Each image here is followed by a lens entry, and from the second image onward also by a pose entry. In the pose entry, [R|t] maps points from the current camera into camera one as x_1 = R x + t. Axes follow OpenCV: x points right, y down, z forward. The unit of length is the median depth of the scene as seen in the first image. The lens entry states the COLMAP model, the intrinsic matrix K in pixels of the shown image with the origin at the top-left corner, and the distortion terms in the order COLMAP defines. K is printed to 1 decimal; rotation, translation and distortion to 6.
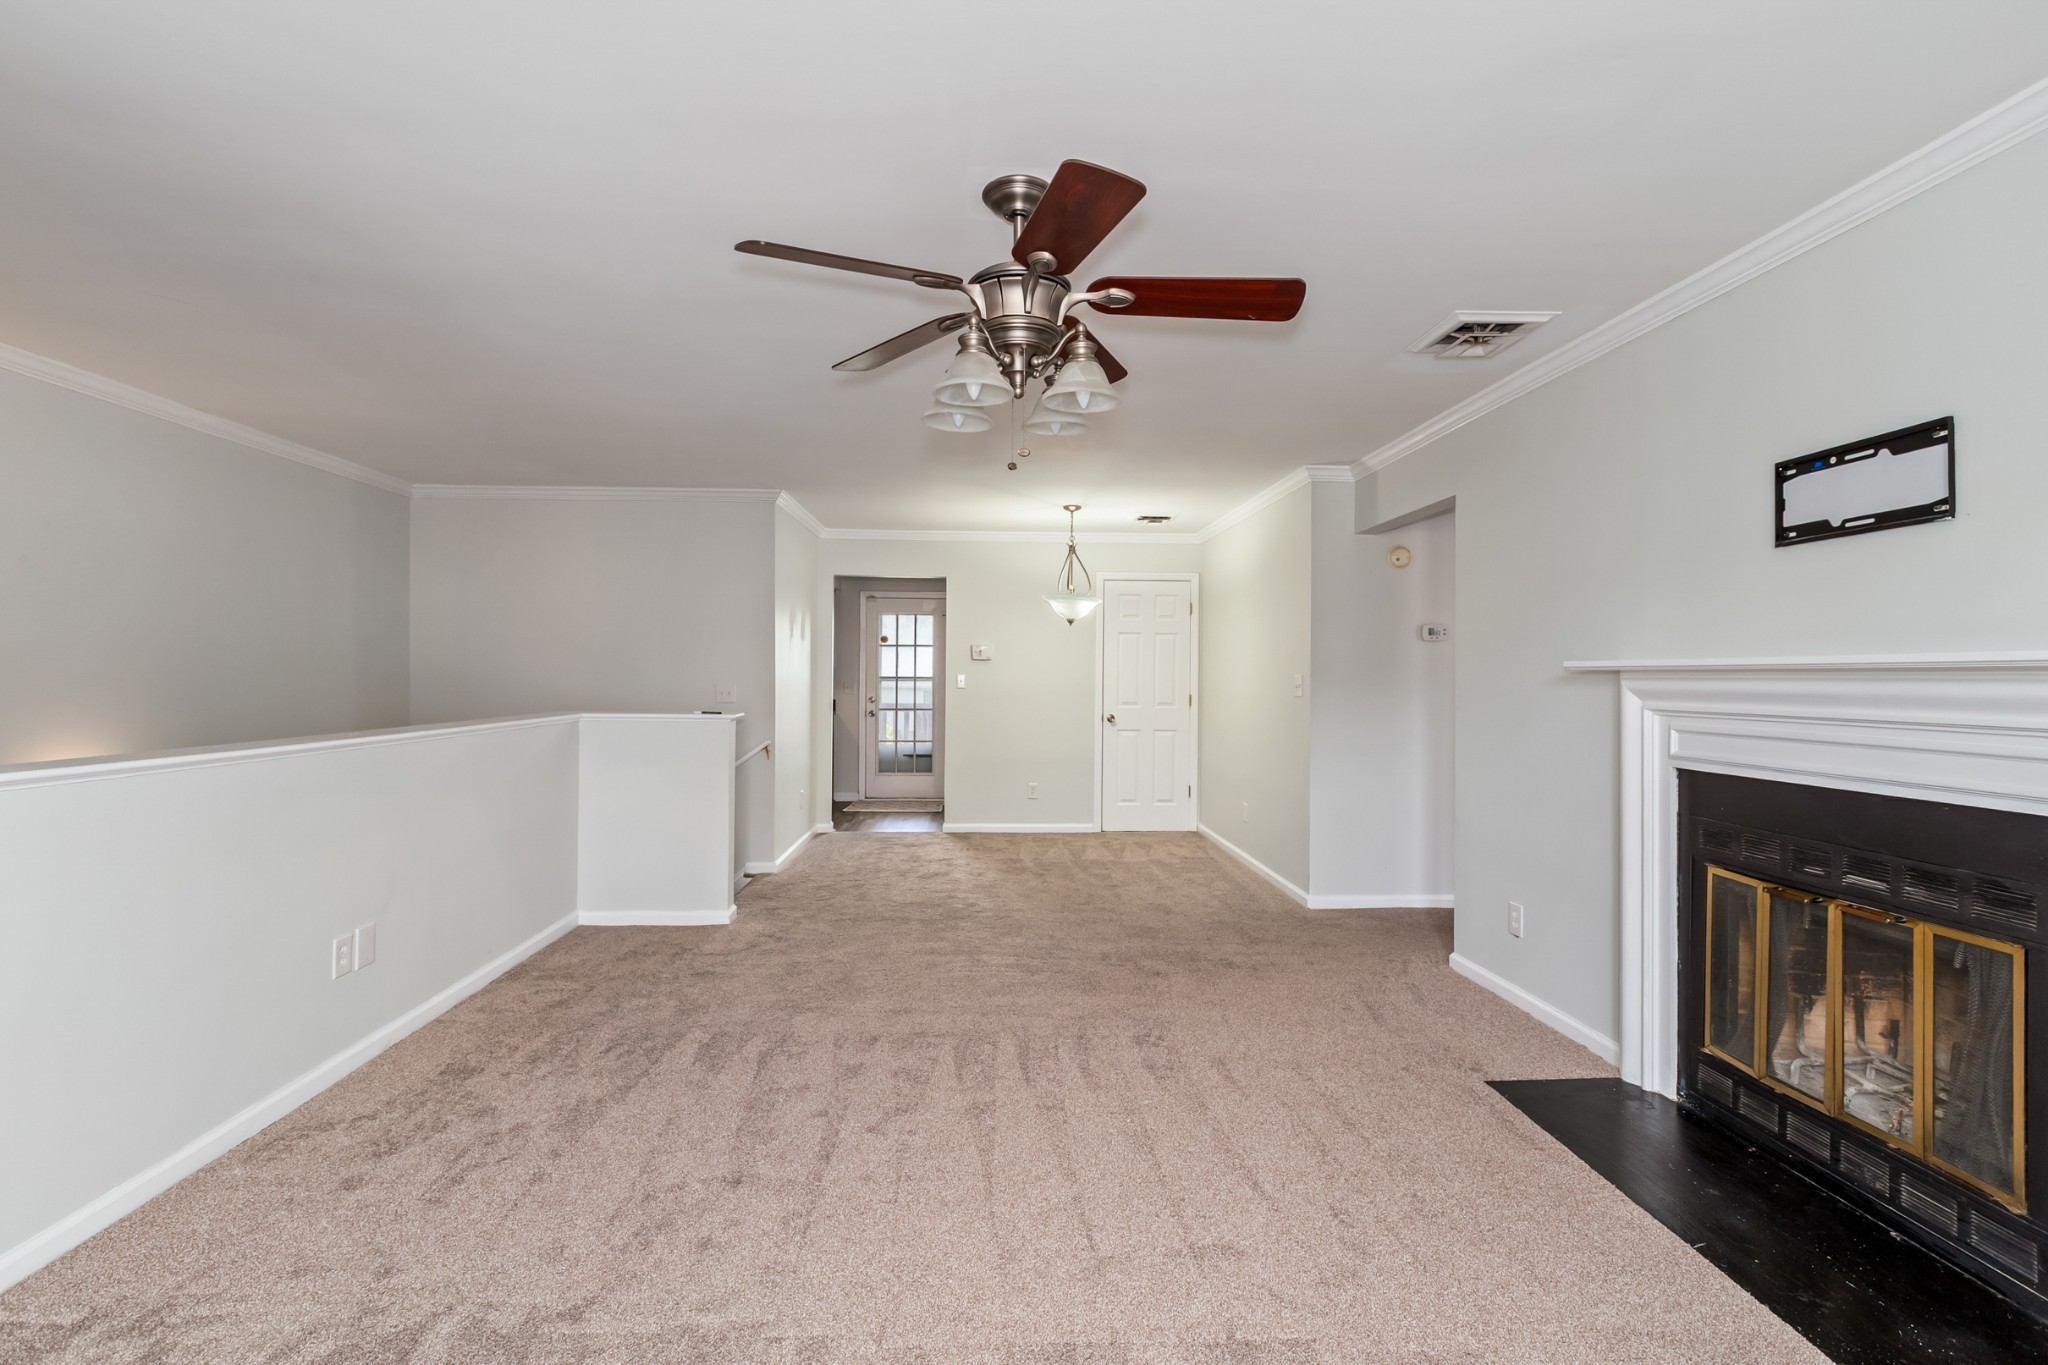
lens RADIAL K [[927.3, 0, 1017.0], [0, 927.3, 674.0], [0, 0, 1]] dist [-0.000092, 0.000745]
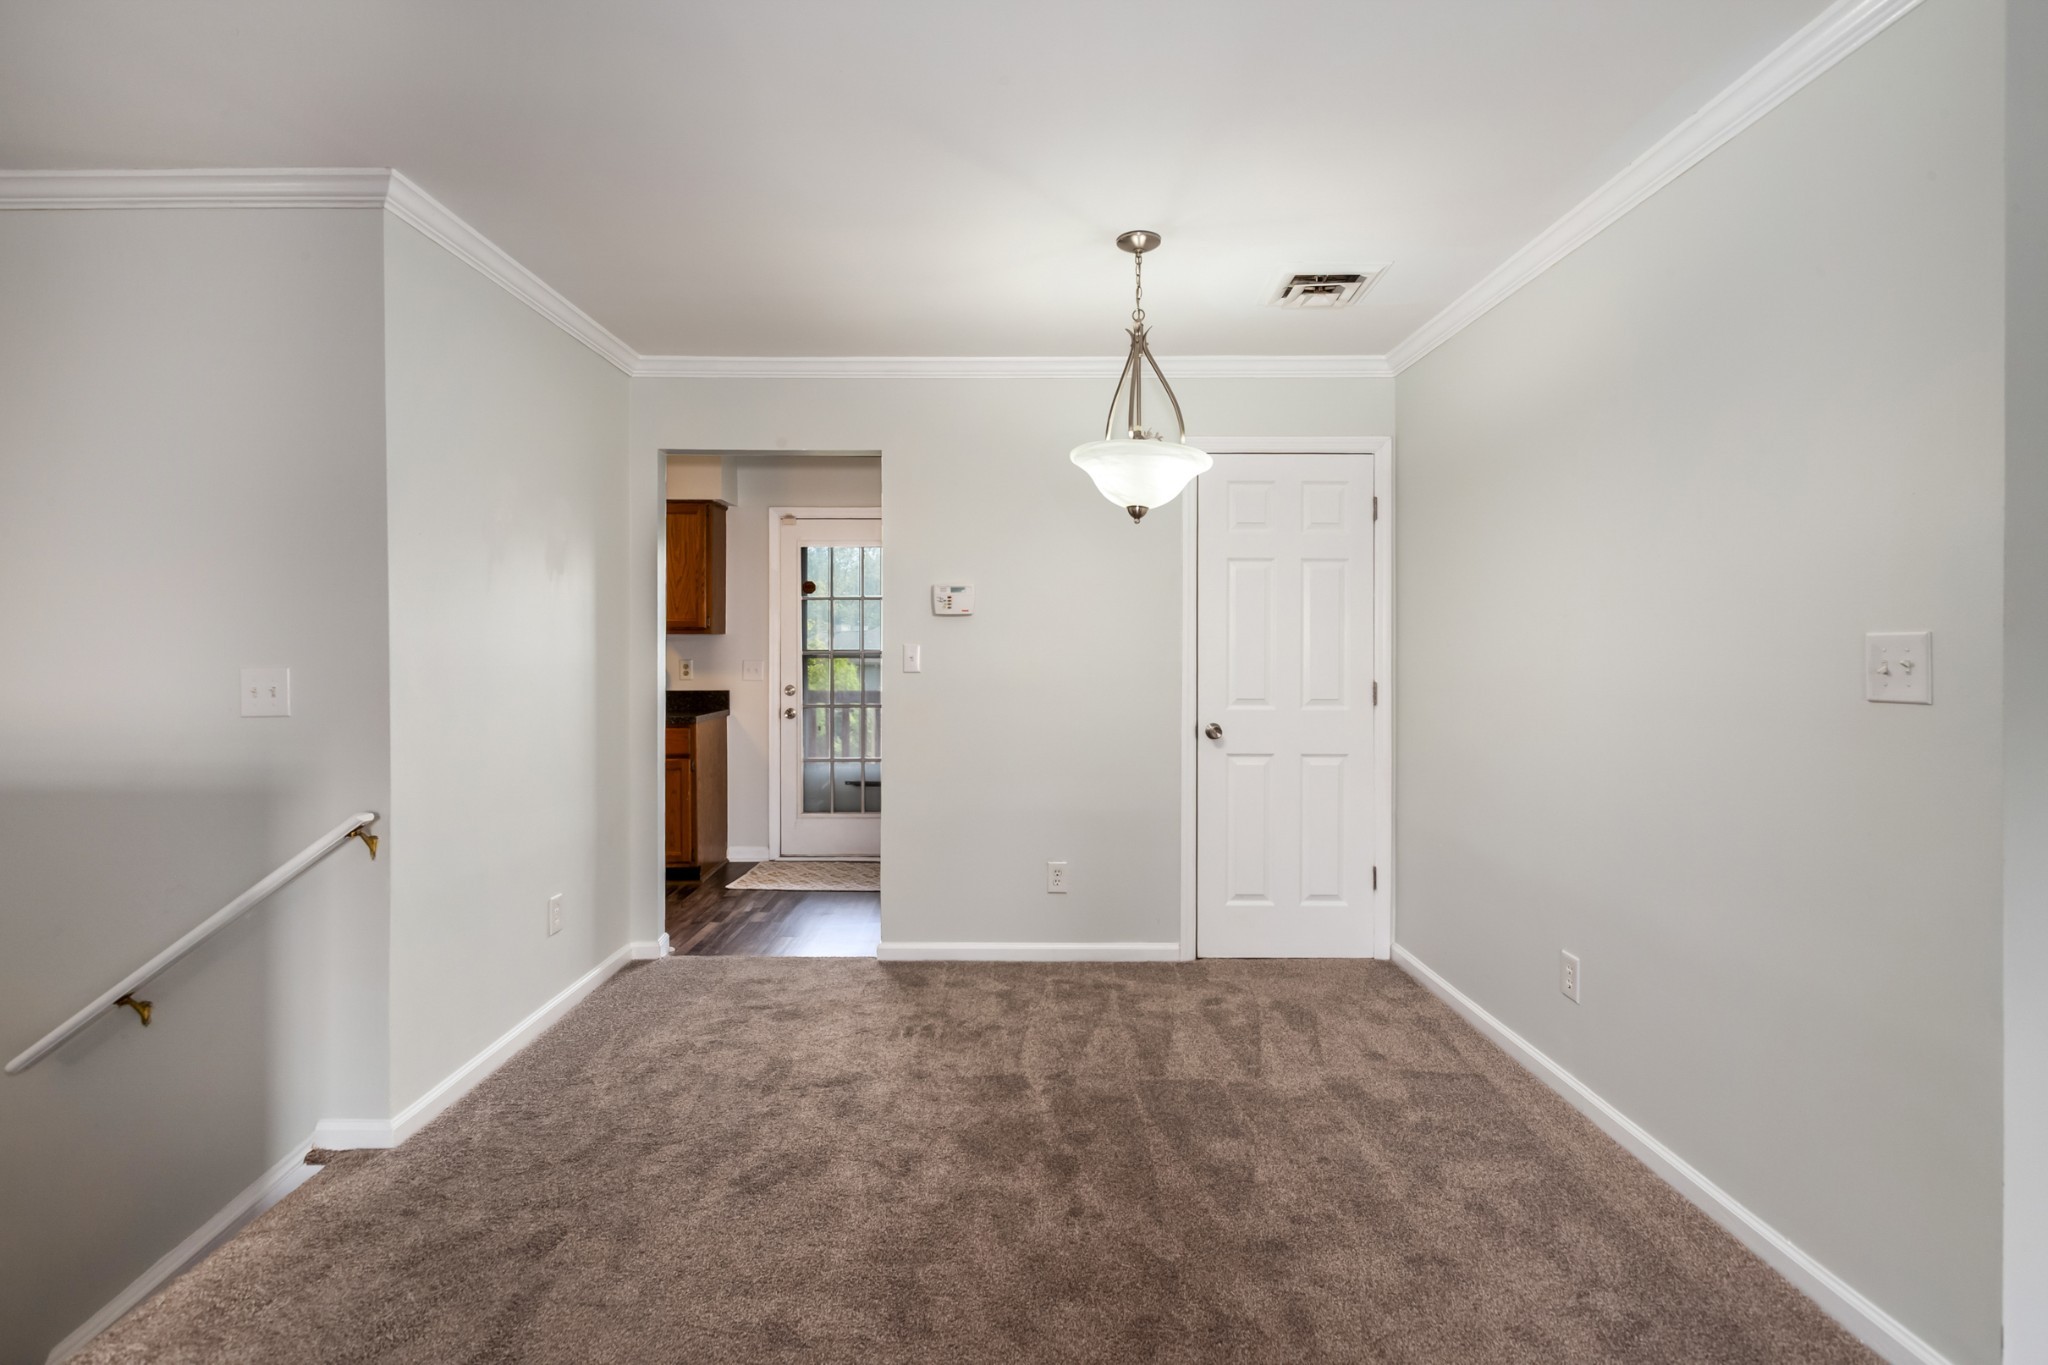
lens RADIAL K [[927.3, 0, 1017.0], [0, 927.3, 674.0], [0, 0, 1]] dist [-0.000092, 0.000745]
pose [[0.998918, -0.006406, -0.046070, 0.019778], [0.007580, 0.999650, 0.025360, 0.004371], [0.045891, -0.025682, 0.998616, 0.505146]]
